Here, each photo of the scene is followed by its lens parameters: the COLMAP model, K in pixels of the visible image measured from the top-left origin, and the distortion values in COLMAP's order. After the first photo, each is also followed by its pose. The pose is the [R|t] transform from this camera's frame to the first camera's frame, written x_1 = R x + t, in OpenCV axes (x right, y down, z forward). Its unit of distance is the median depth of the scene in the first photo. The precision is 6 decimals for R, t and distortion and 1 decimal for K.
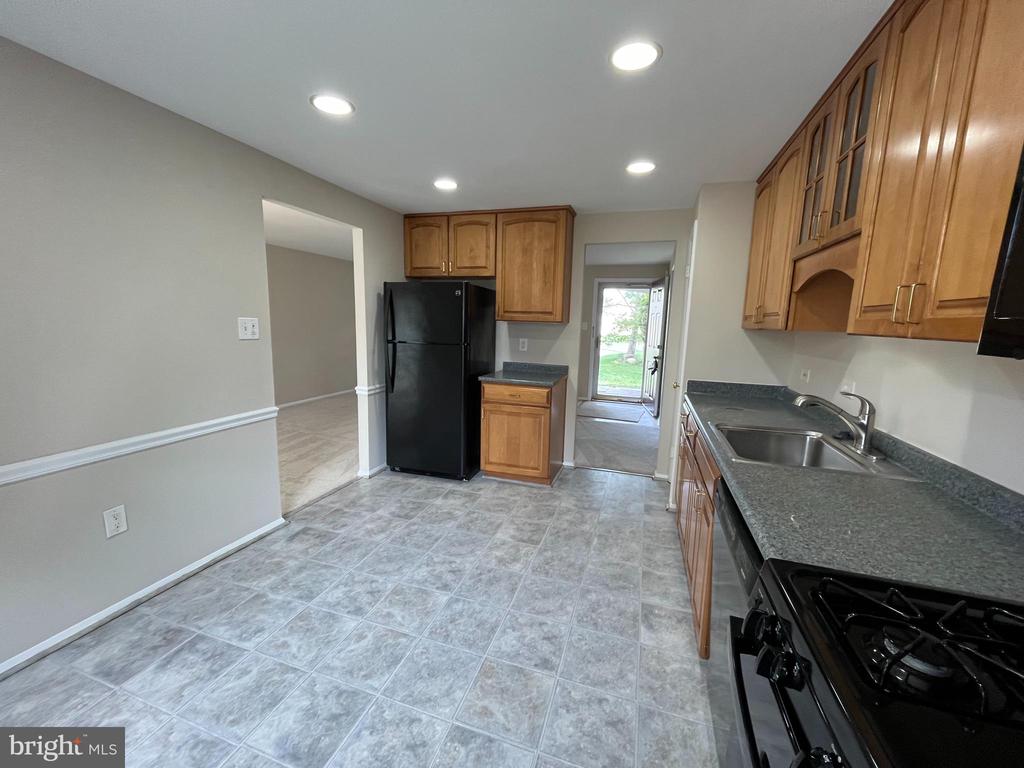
lens RADIAL K [[414.7, 0, 512.0], [0, 414.7, 384.7], [0, 0, 1]] dist [-0.003751, -0.000473]
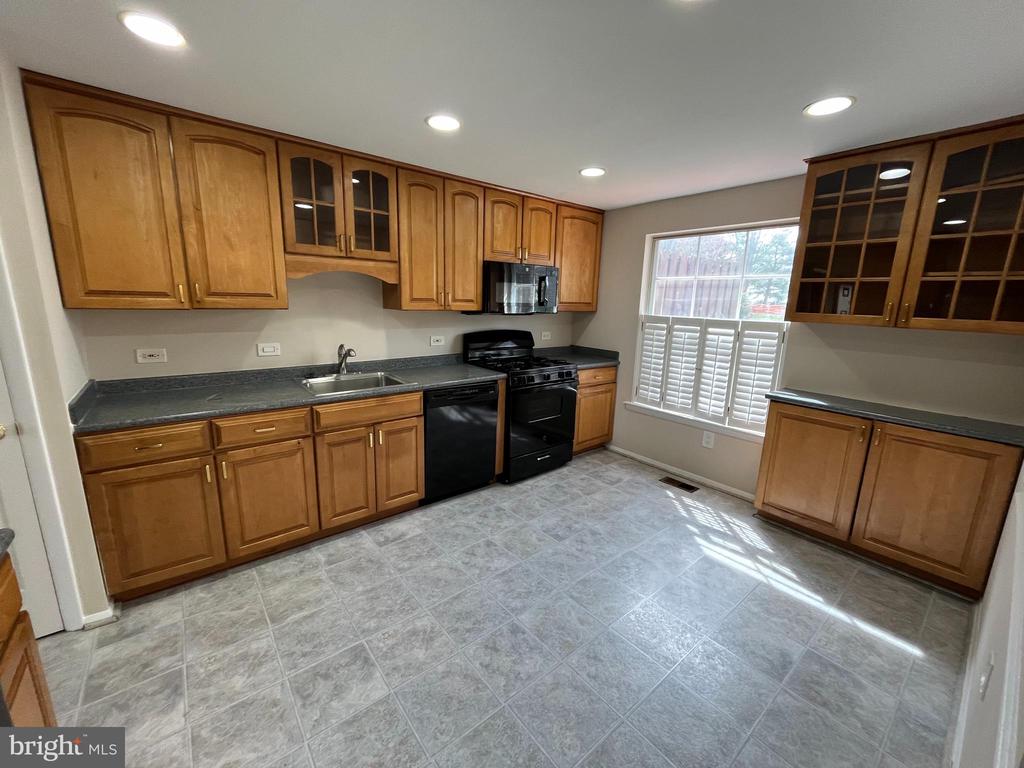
lens RADIAL K [[414.7, 0, 511.3], [0, 414.7, 384.0], [0, 0, 1]] dist [-0.003751, -0.000473]
pose [[-0.839500, -0.156648, 0.520290, -0.524491], [0.037976, 0.938285, 0.343772, -0.292557], [-0.542031, 0.308355, -0.781741, 1.524357]]
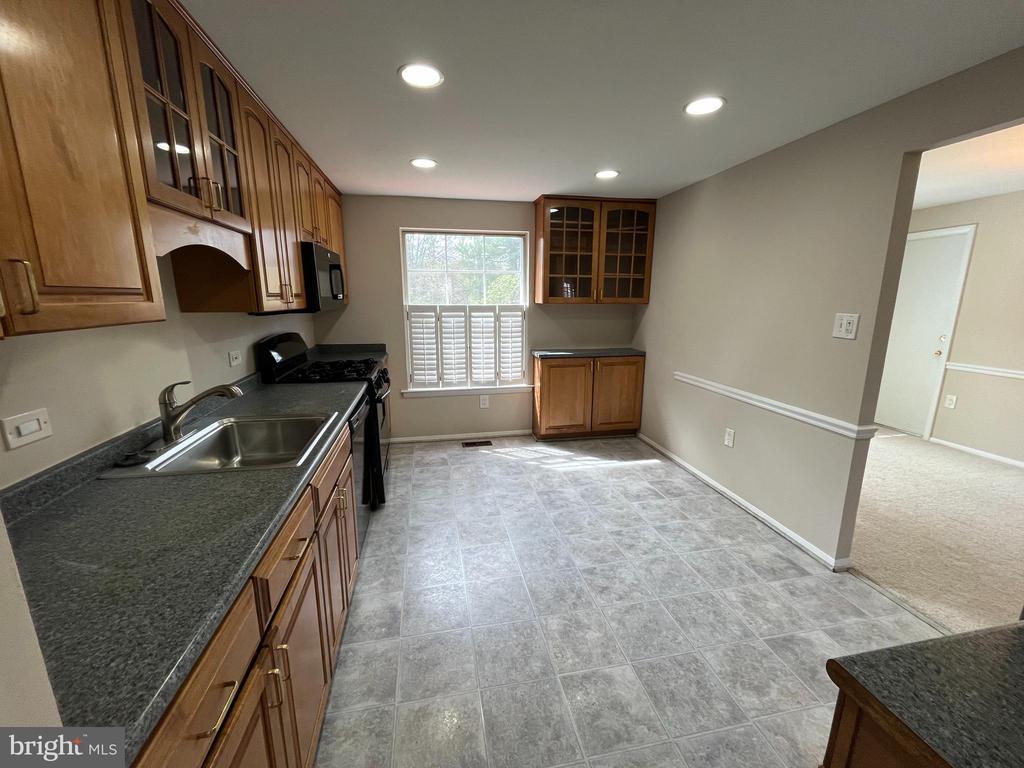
lens RADIAL K [[414.7, 0, 508.2], [0, 414.7, 383.9], [0, 0, 1]] dist [-0.003751, -0.000473]
pose [[-0.870967, 0.074108, -0.485721, 0.478669], [-0.102446, 0.939444, 0.327033, -0.261684], [0.480544, 0.334595, -0.810632, 1.579302]]
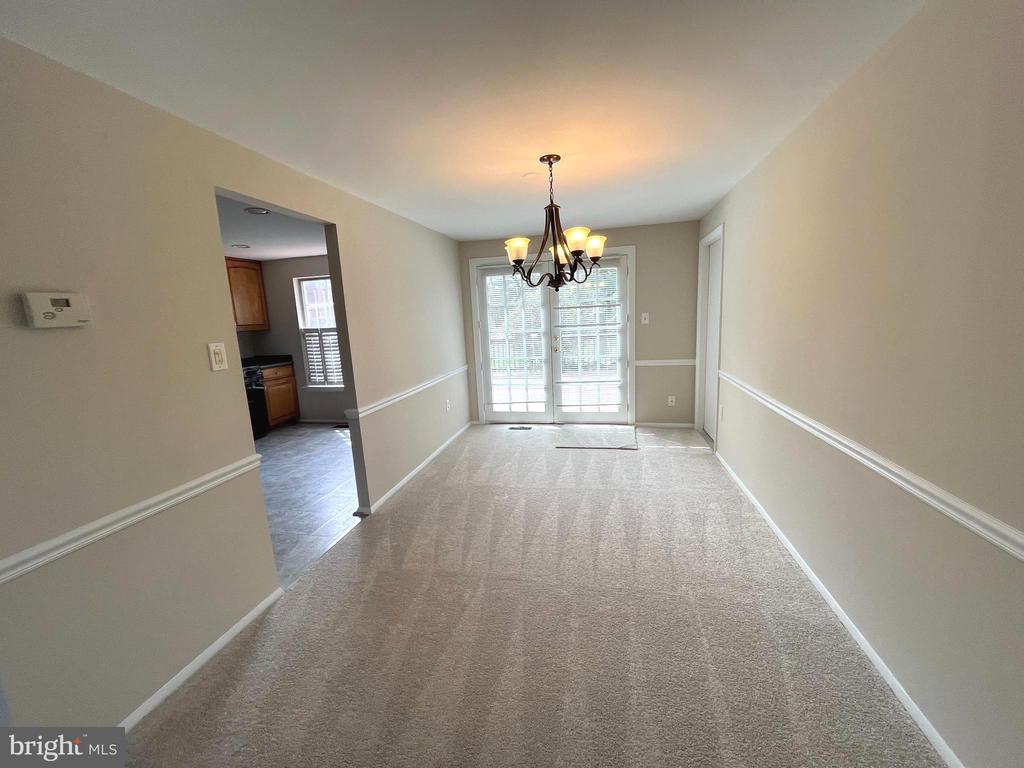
lens RADIAL K [[414.7, 0, 513.4], [0, 414.7, 384.6], [0, 0, 1]] dist [-0.003751, -0.000473]
pose [[-0.994479, 0.039467, -0.097233, -1.124713], [0.005830, 0.945928, 0.324323, -0.466756], [0.104776, 0.321966, -0.940936, 2.567614]]
